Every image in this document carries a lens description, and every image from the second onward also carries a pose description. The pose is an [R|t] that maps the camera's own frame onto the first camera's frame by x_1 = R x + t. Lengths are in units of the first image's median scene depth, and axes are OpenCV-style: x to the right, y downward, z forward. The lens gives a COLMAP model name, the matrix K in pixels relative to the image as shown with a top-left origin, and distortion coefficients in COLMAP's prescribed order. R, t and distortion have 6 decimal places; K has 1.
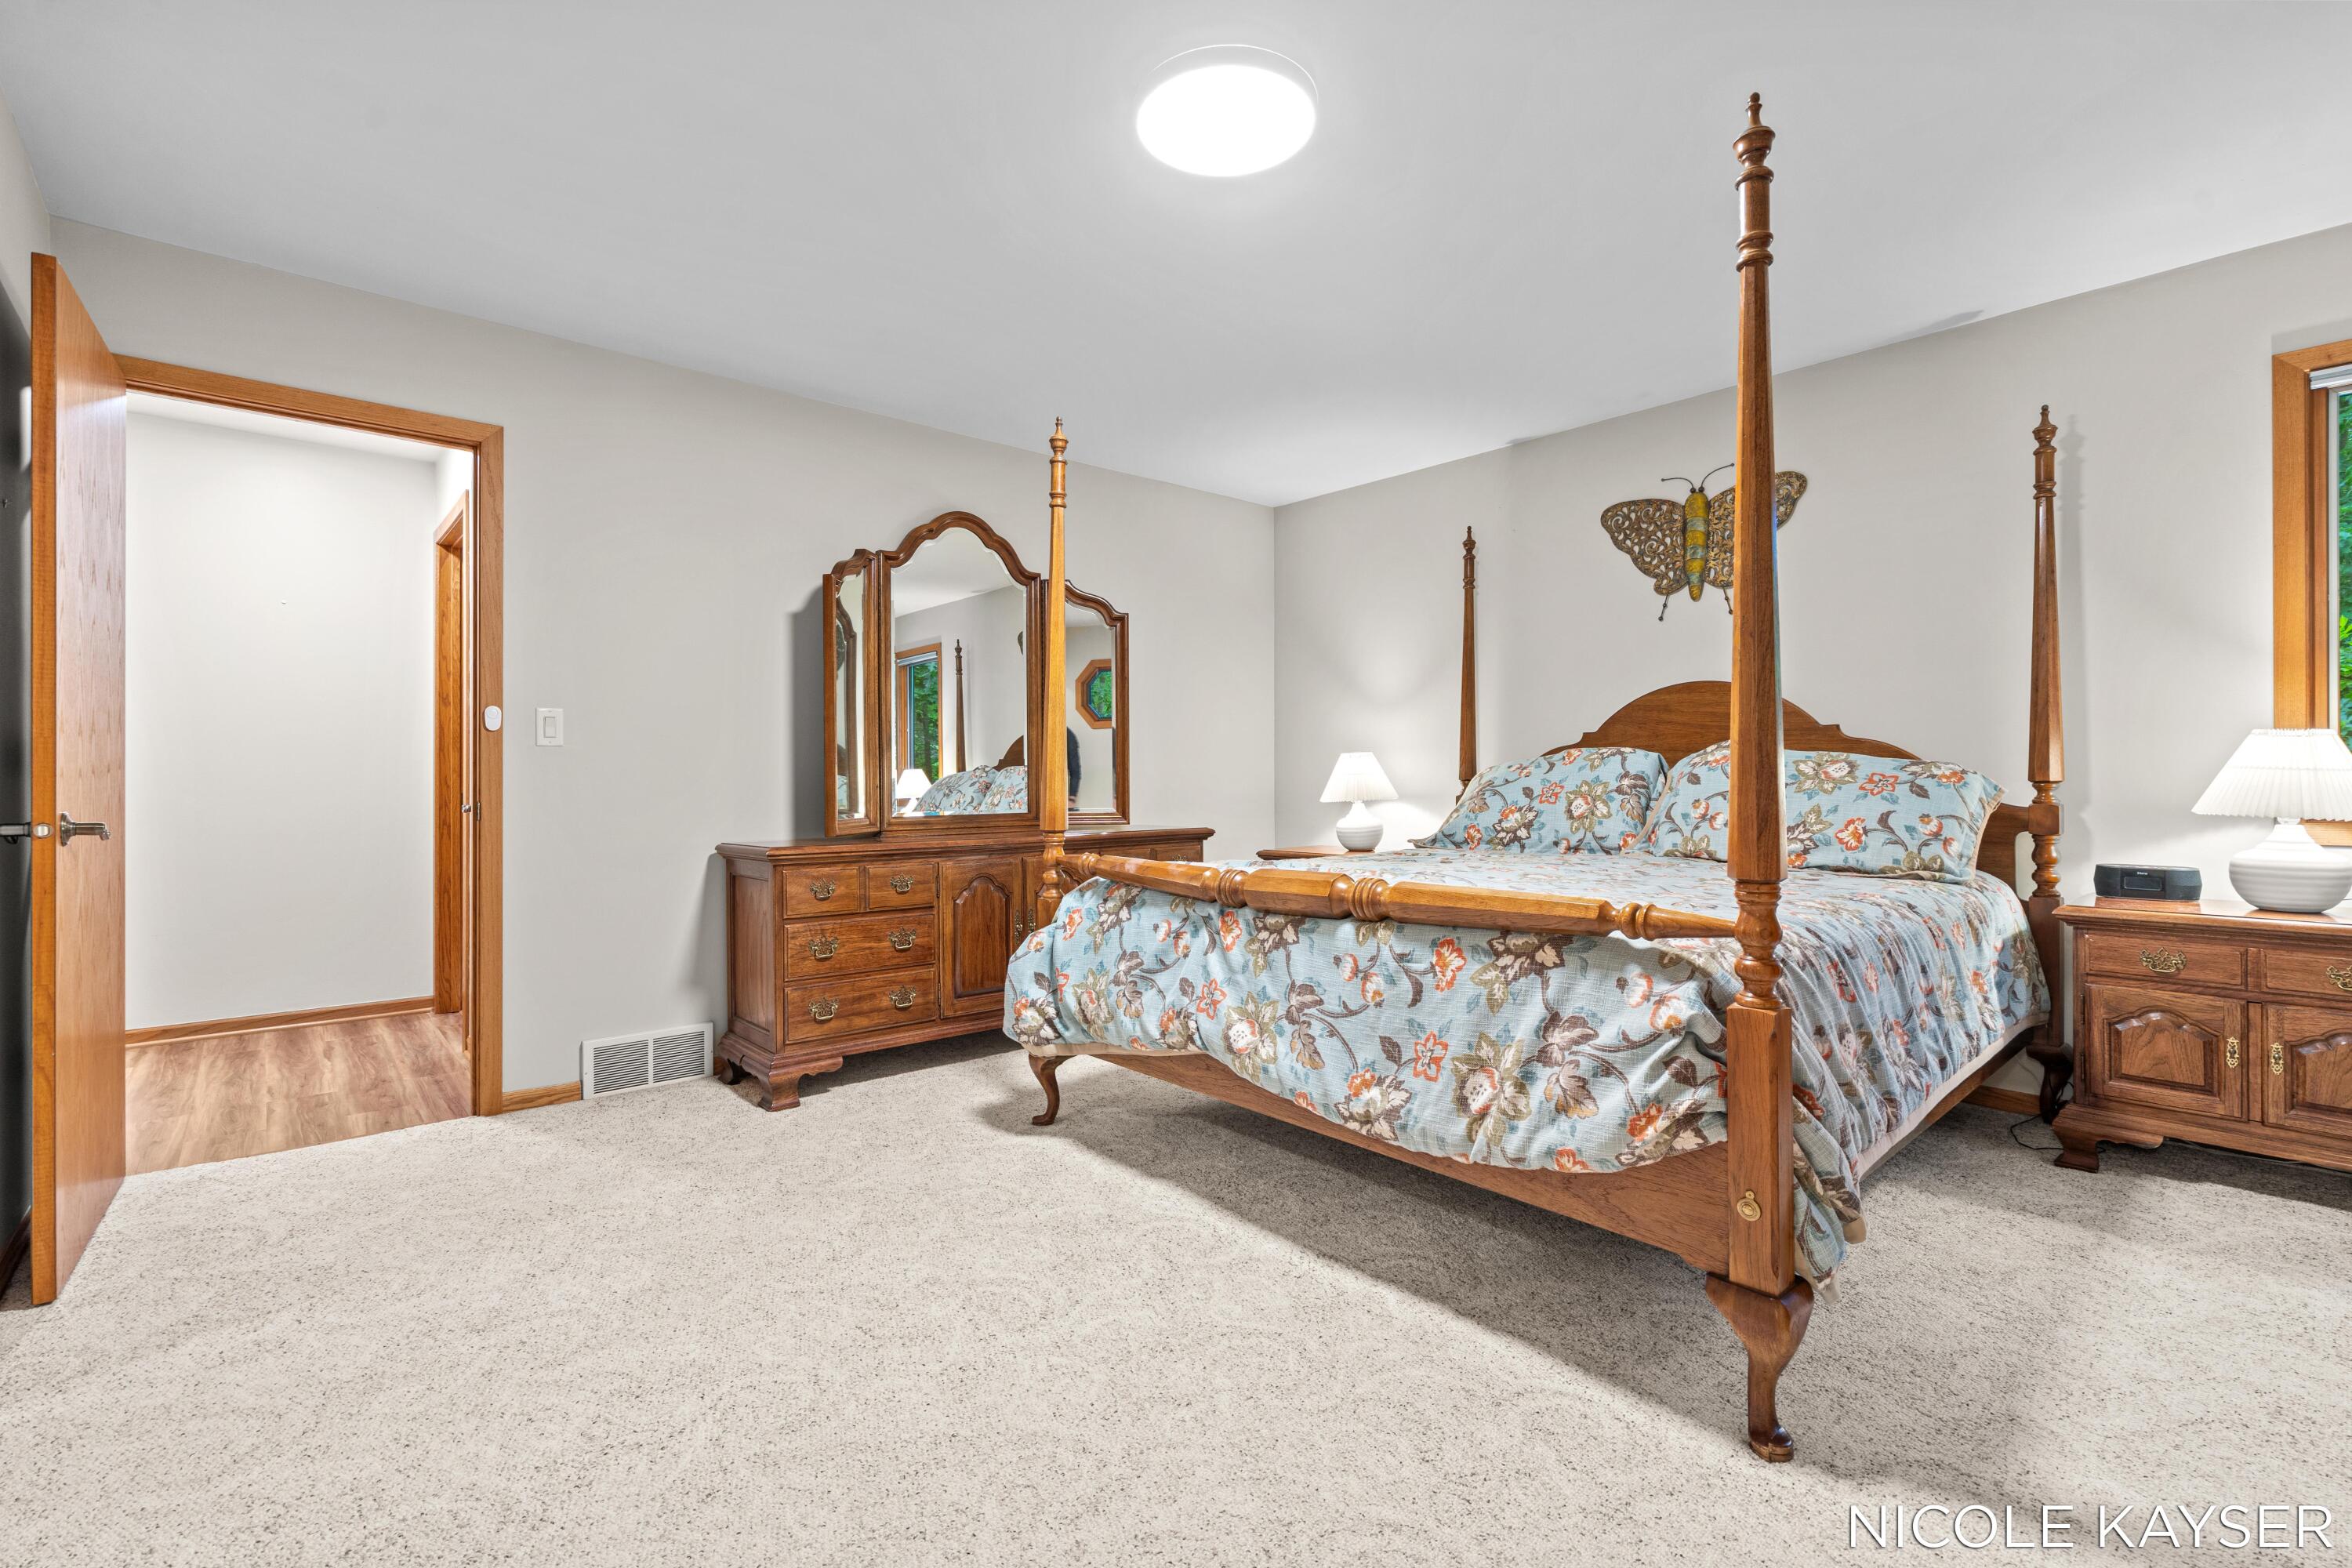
lens RADIAL K [[1059.8, 0, 1175.2], [0, 1059.8, 780.3], [0, 0, 1]] dist [0.000522, 0.000784]
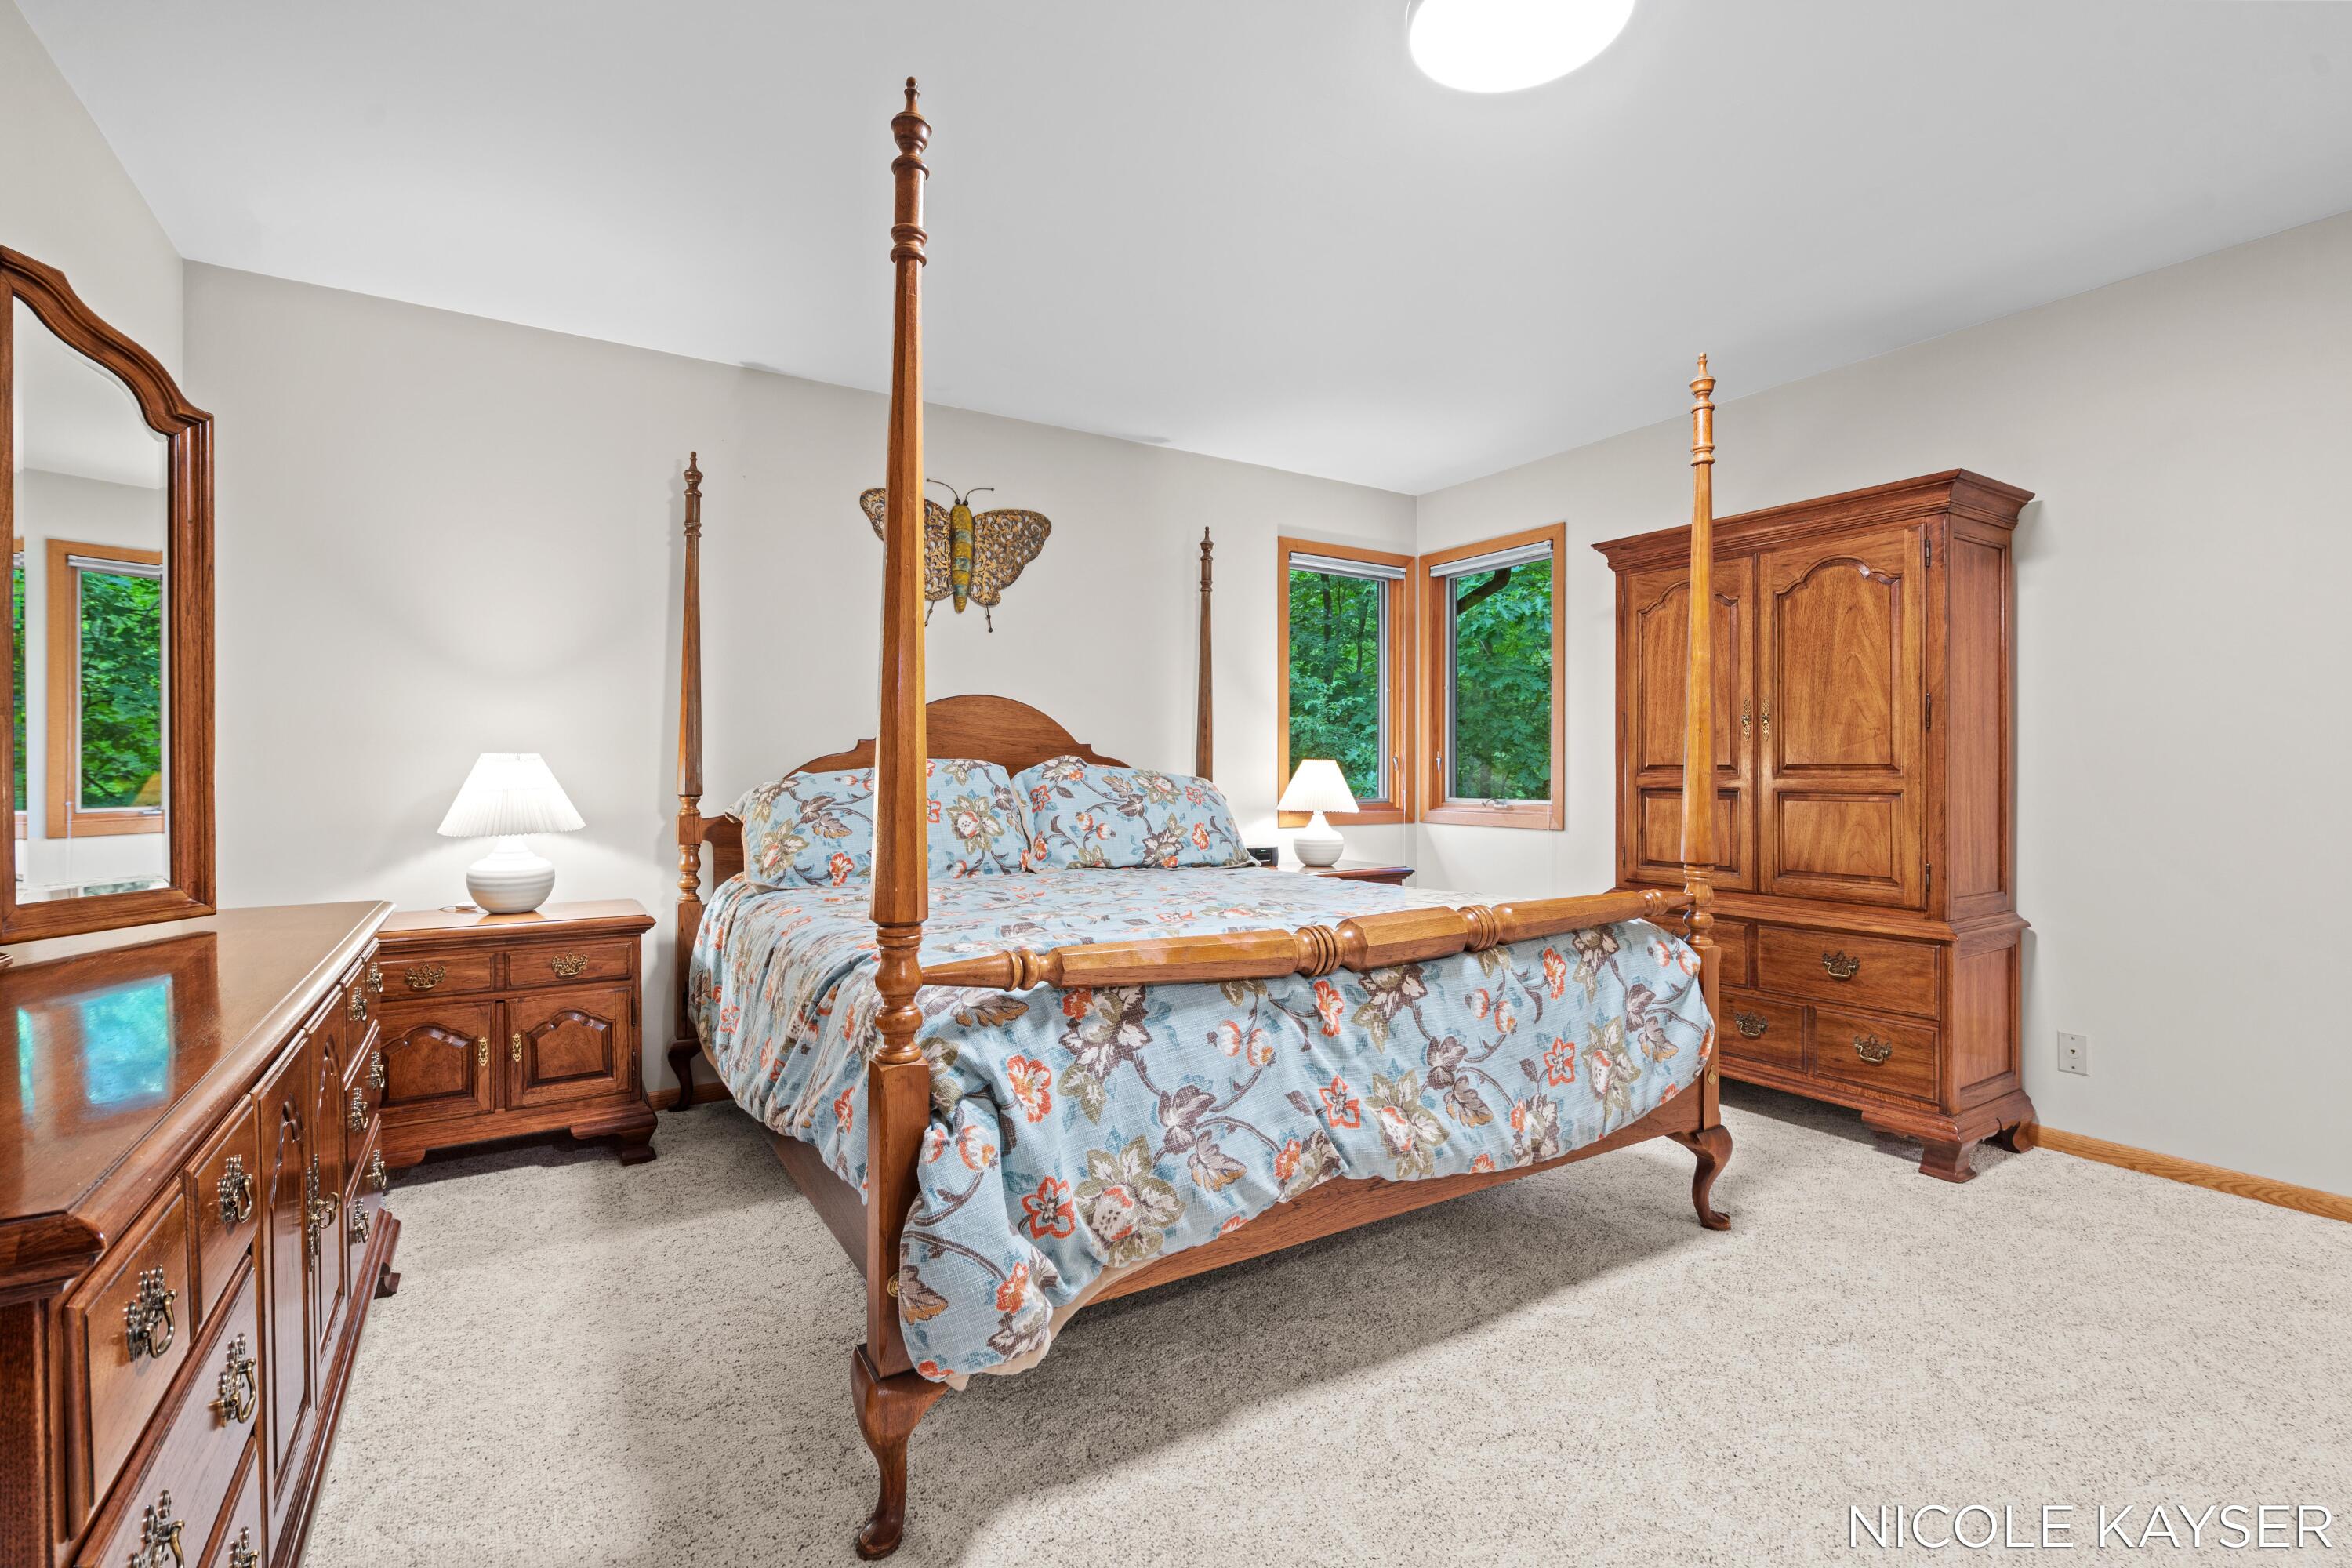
lens RADIAL K [[1059.8, 0, 1177.2], [0, 1059.8, 777.6], [0, 0, 1]] dist [0.000522, 0.000784]
pose [[0.153593, -0.001217, 0.988133, -0.737543], [0.003678, 0.999993, 0.000660, -0.022923], [-0.988127, 0.003533, 0.153597, 1.027285]]
